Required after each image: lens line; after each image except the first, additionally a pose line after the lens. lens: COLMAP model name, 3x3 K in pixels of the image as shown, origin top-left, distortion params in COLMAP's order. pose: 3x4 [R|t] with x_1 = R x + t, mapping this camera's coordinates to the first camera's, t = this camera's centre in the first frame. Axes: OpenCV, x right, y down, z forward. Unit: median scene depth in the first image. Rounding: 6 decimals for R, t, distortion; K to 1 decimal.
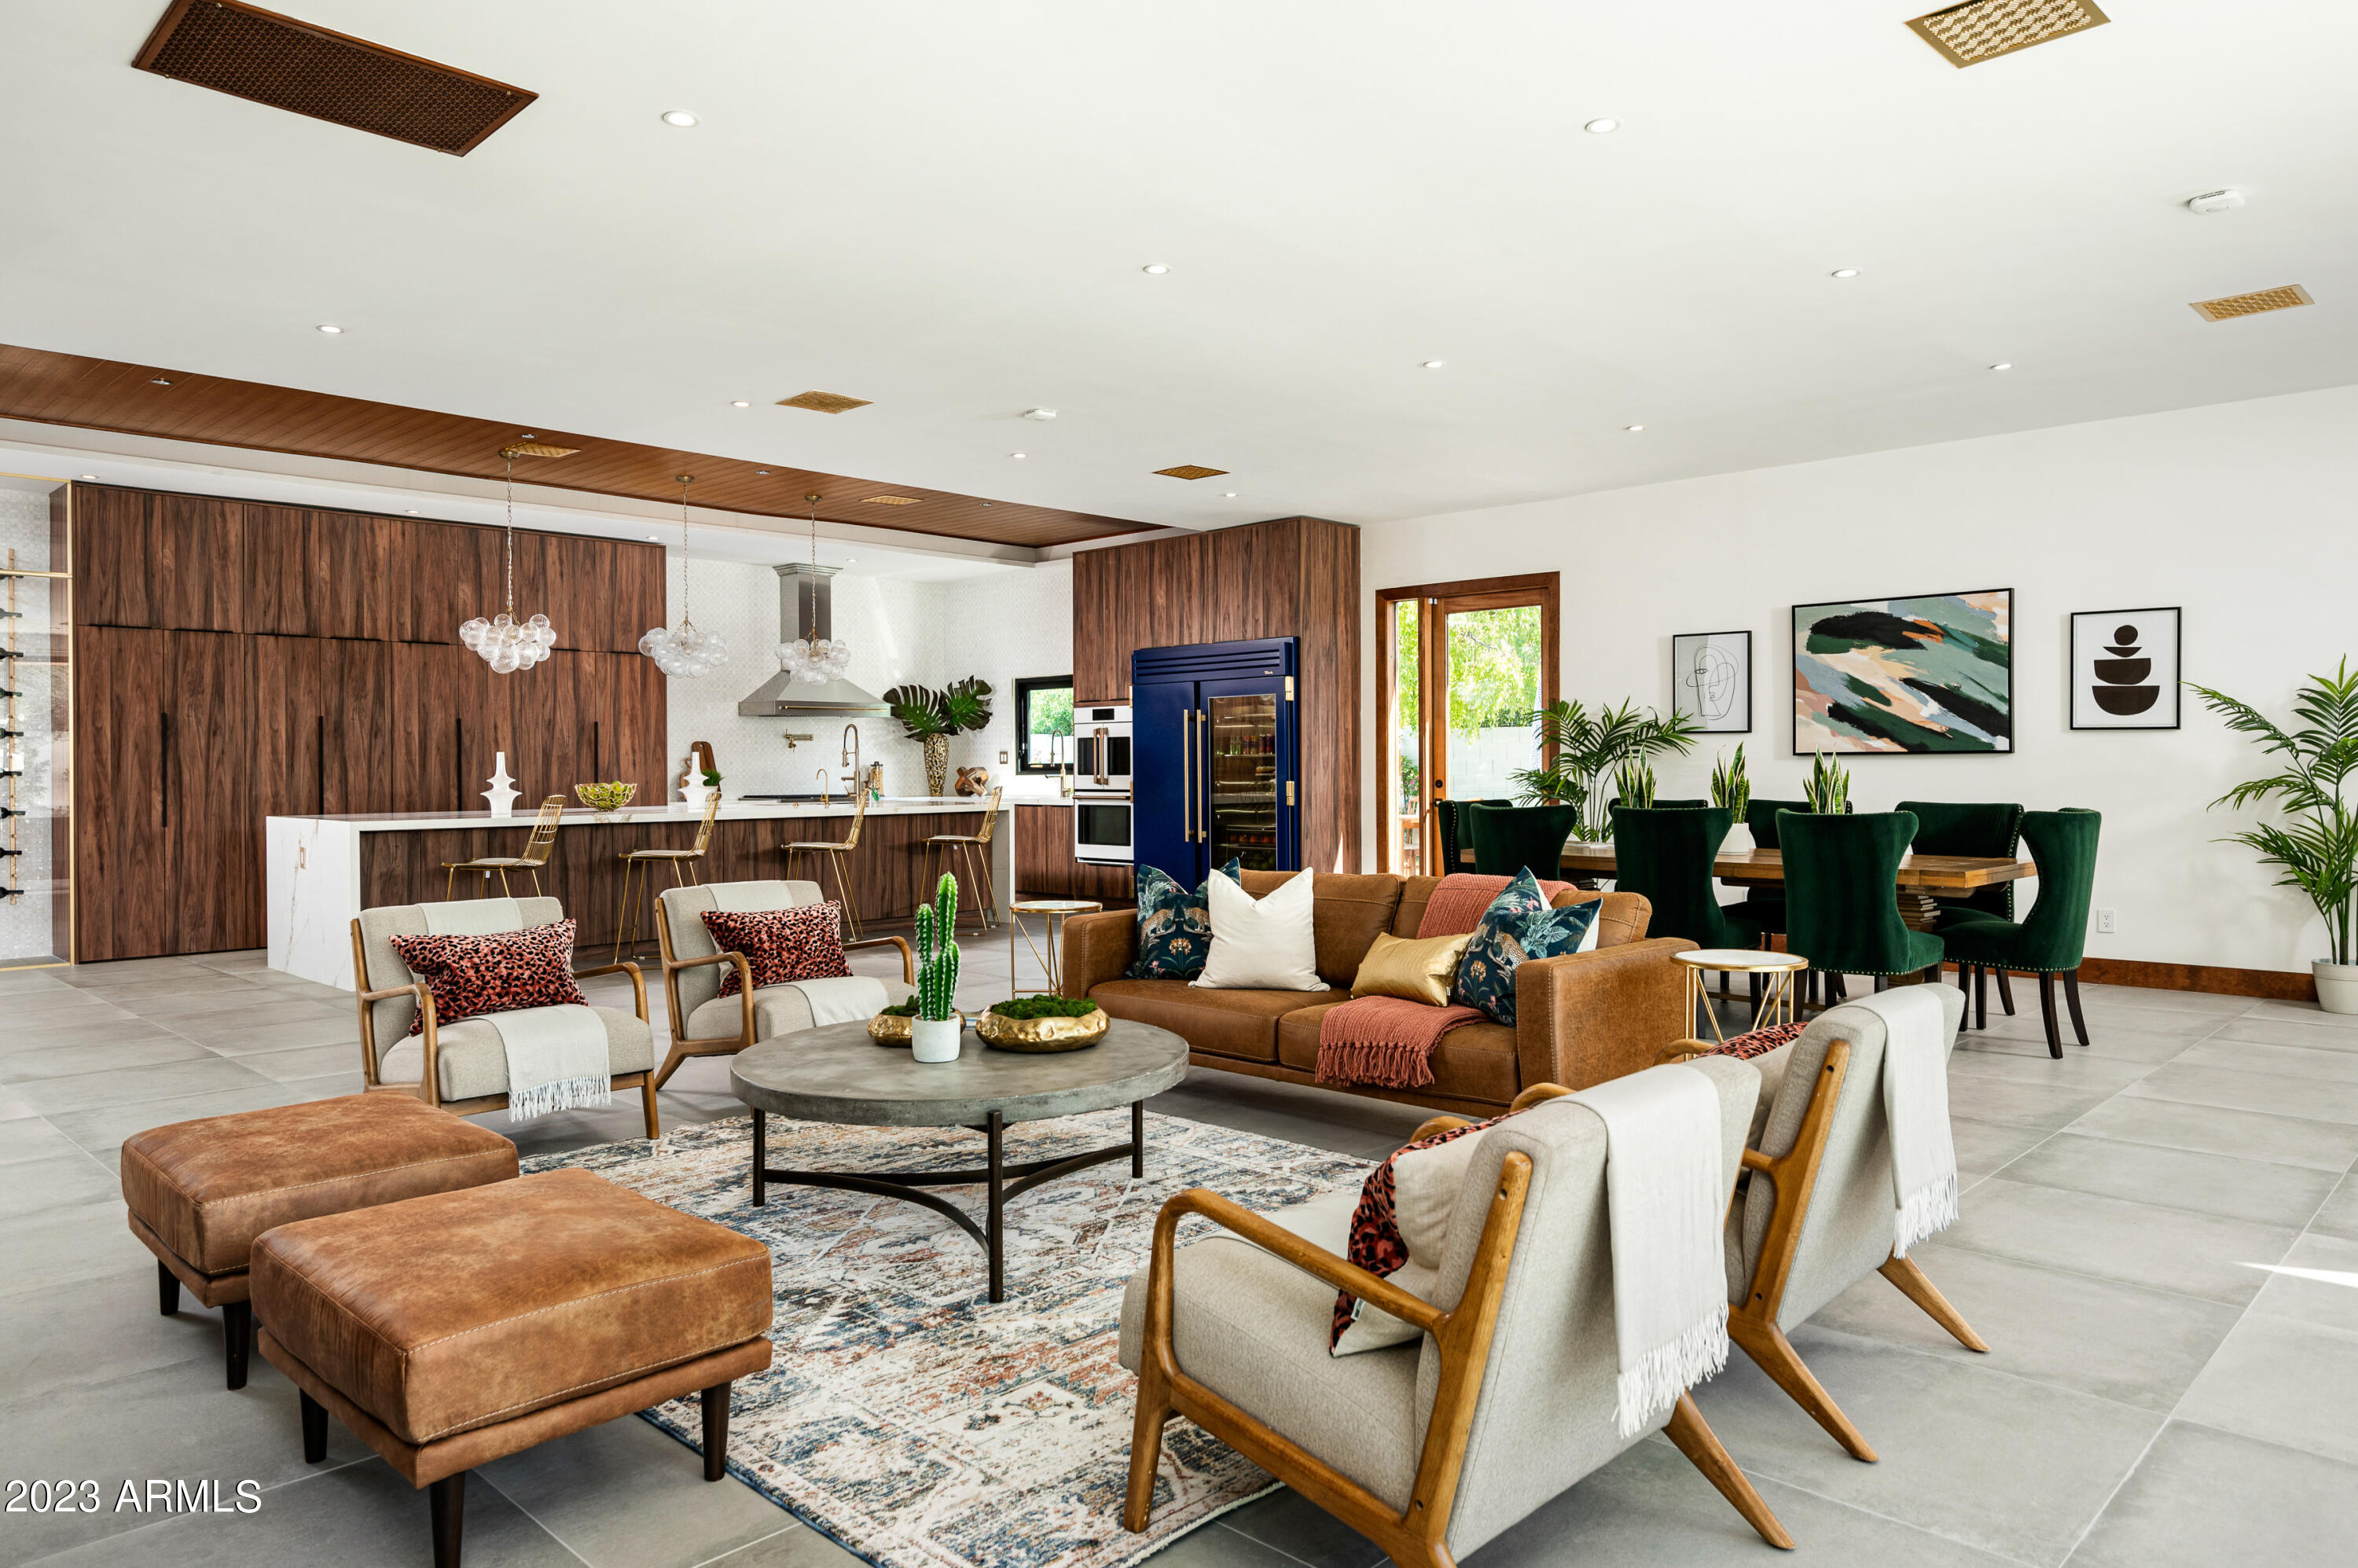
lens RADIAL K [[1514.8, 0, 1180.8], [0, 1514.8, 781.1], [0, 0, 1]] dist [0.001183, 0.001189]
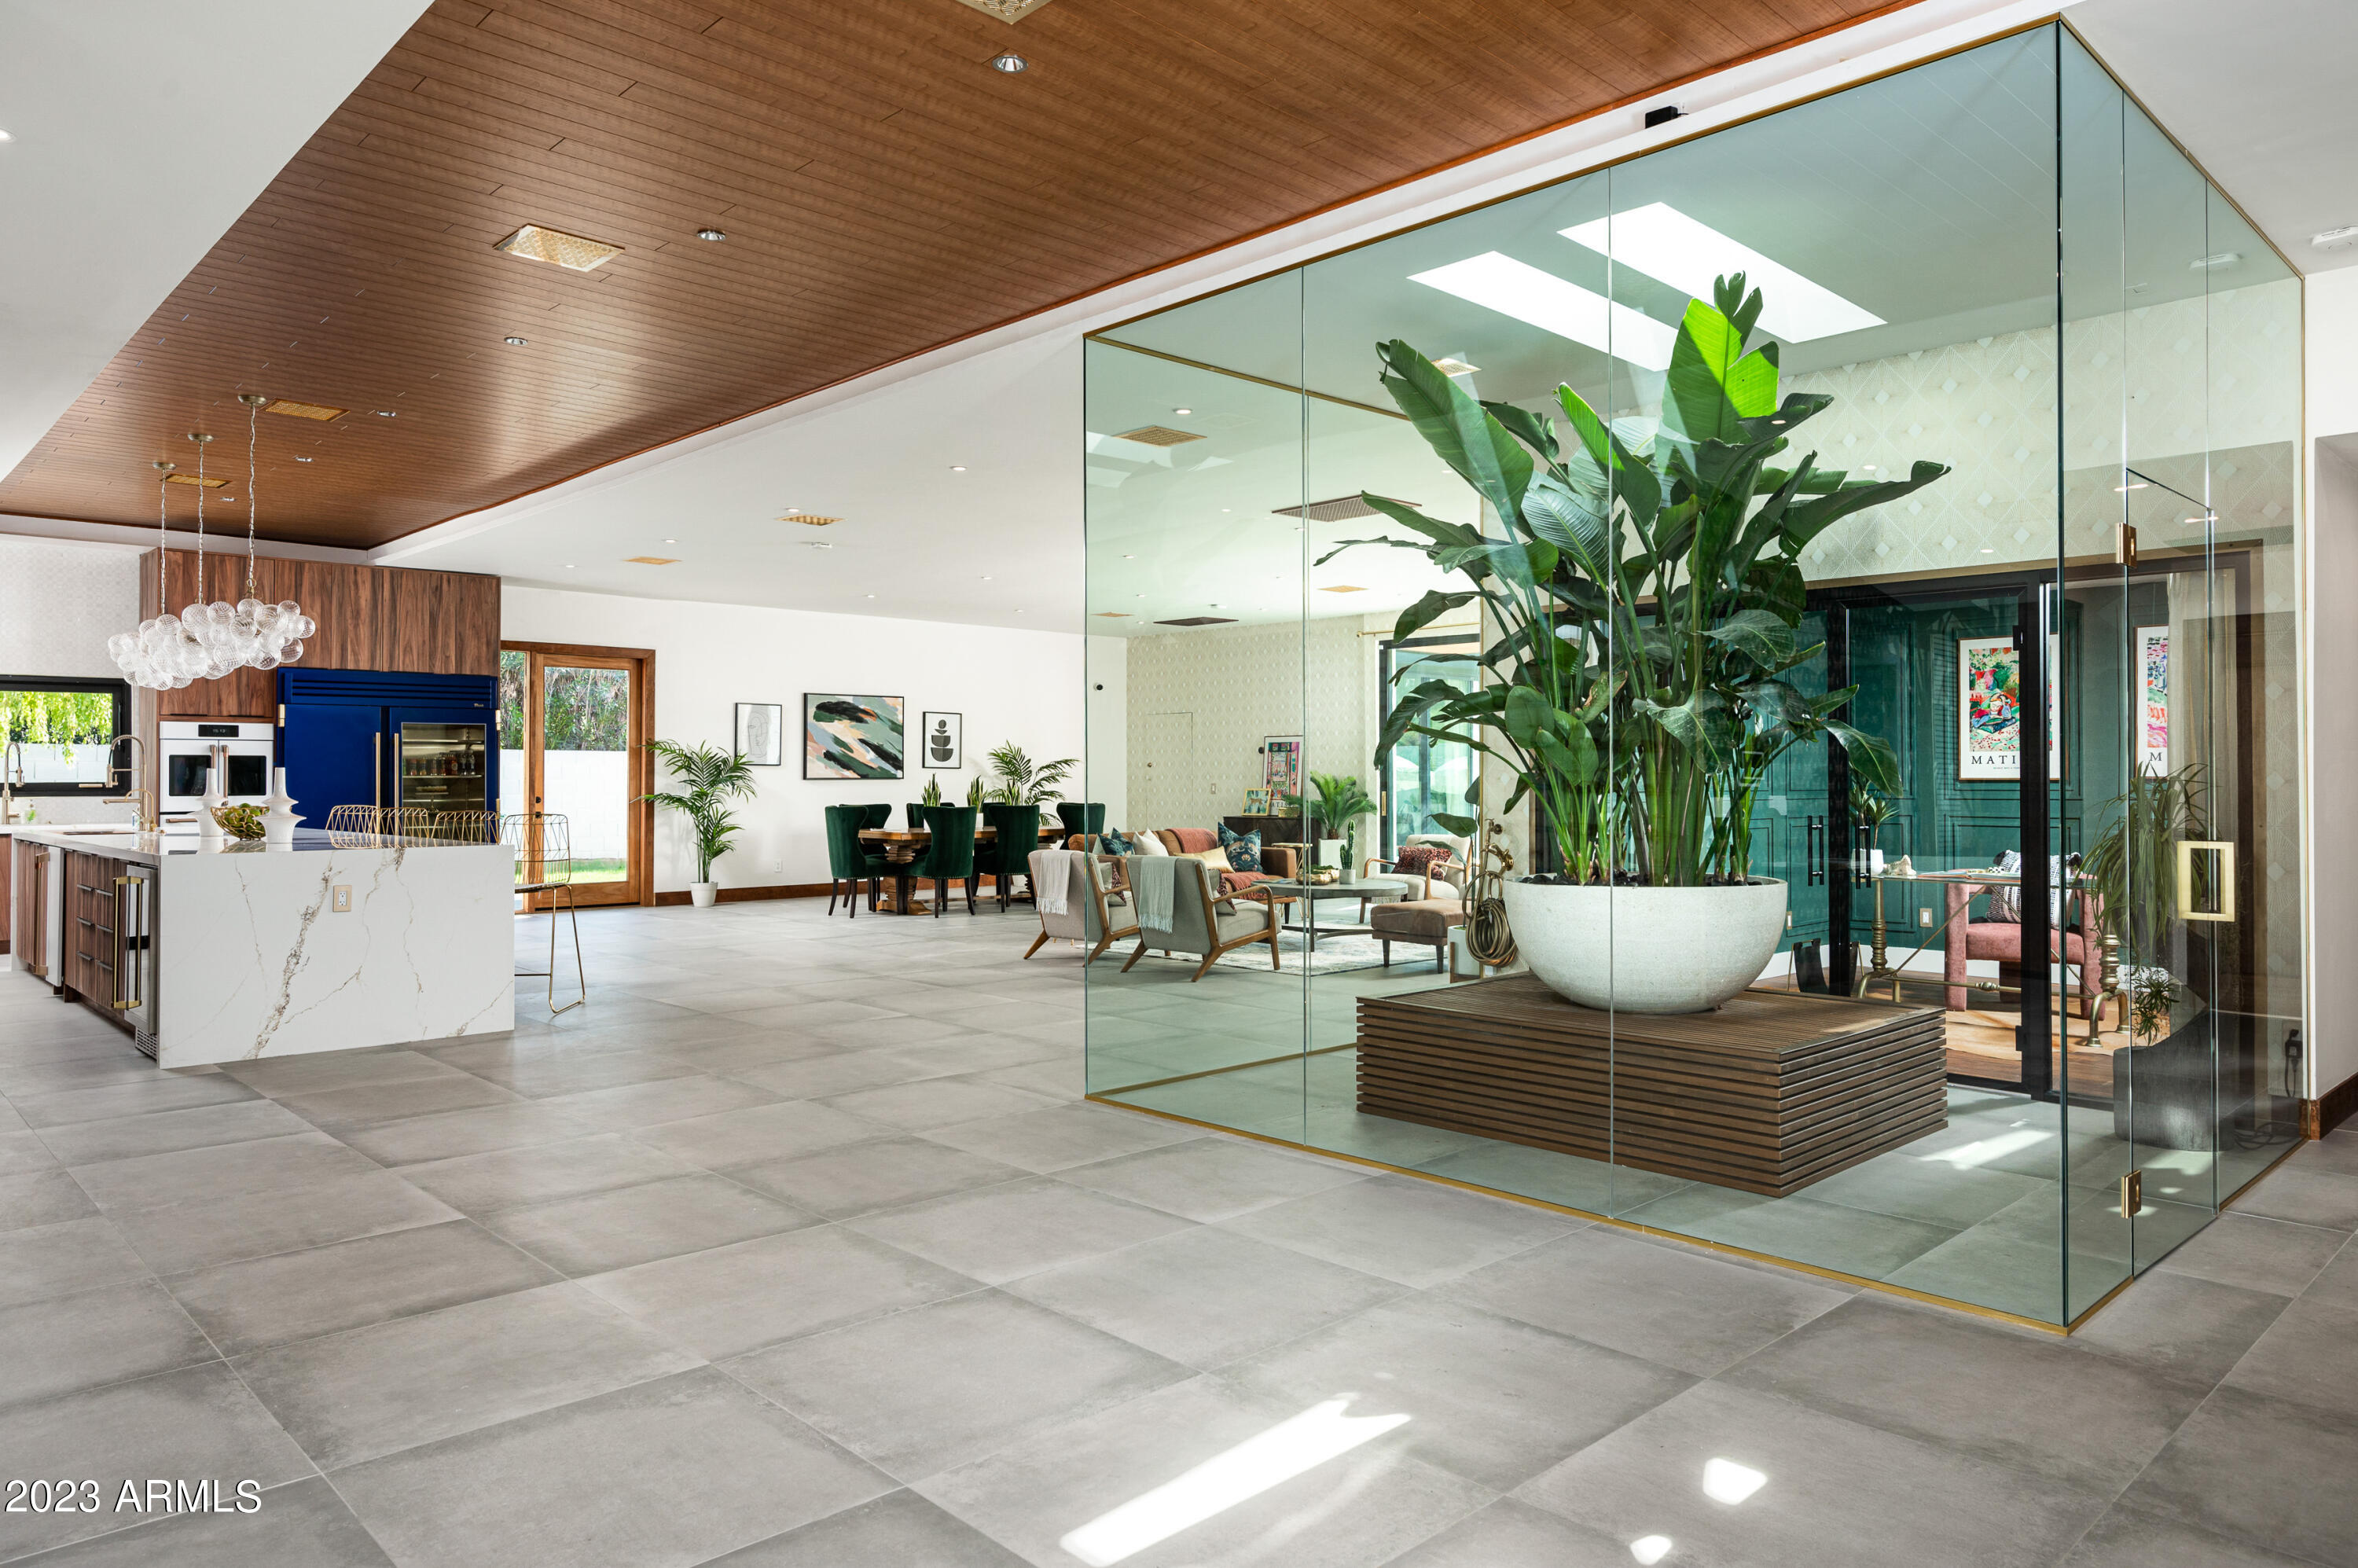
lens RADIAL K [[1504.3, 0, 1185.7], [0, 1504.3, 756.3], [0, 0, 1]] dist [0.003690, 0.000183]
pose [[0.021122, 0.019981, 0.999577, -1.163752], [0.012688, 0.999714, -0.020252, -0.002679], [-0.999696, 0.013110, 0.020862, 0.471871]]
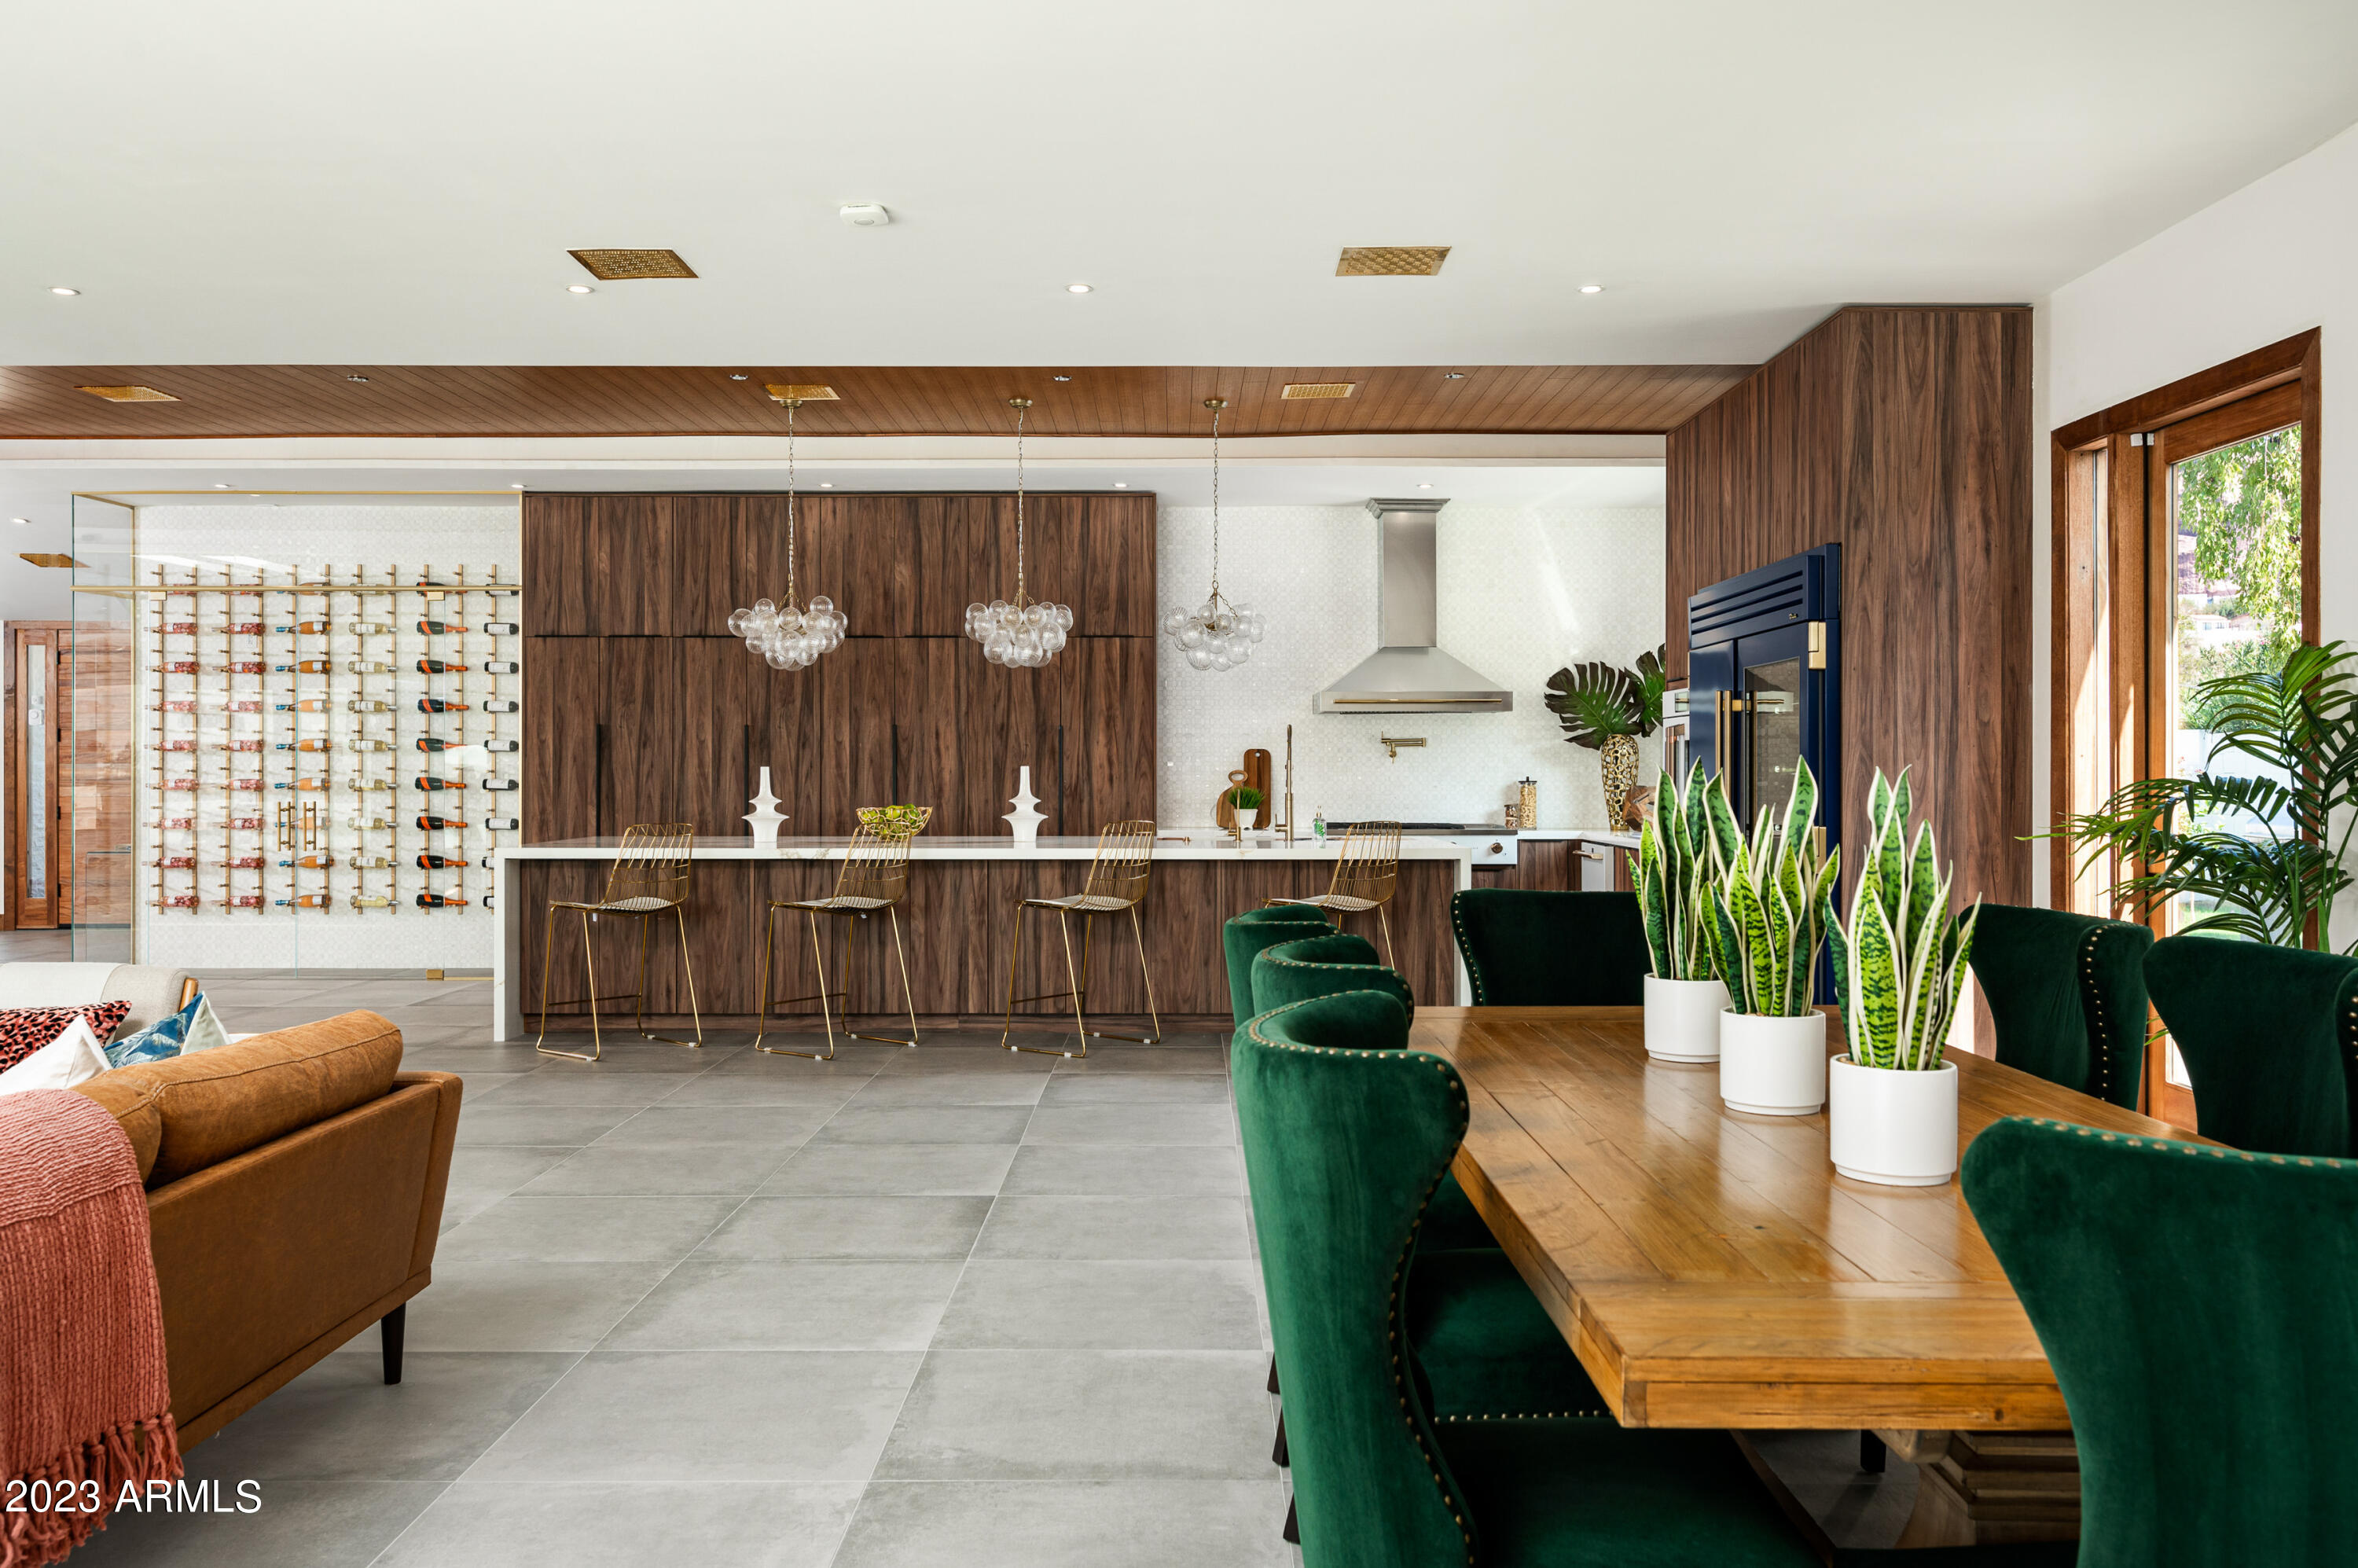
lens RADIAL K [[1815.6, 0, 1179.0], [0, 1815.6, 784.0], [0, 0, 1]] dist [0.000788, 0.002475]
pose [[0.697000, 0.010053, -0.717000, 0.388305], [-0.011744, 0.999928, 0.002603, -0.013915], [0.716975, 0.006607, 0.697068, 0.444312]]
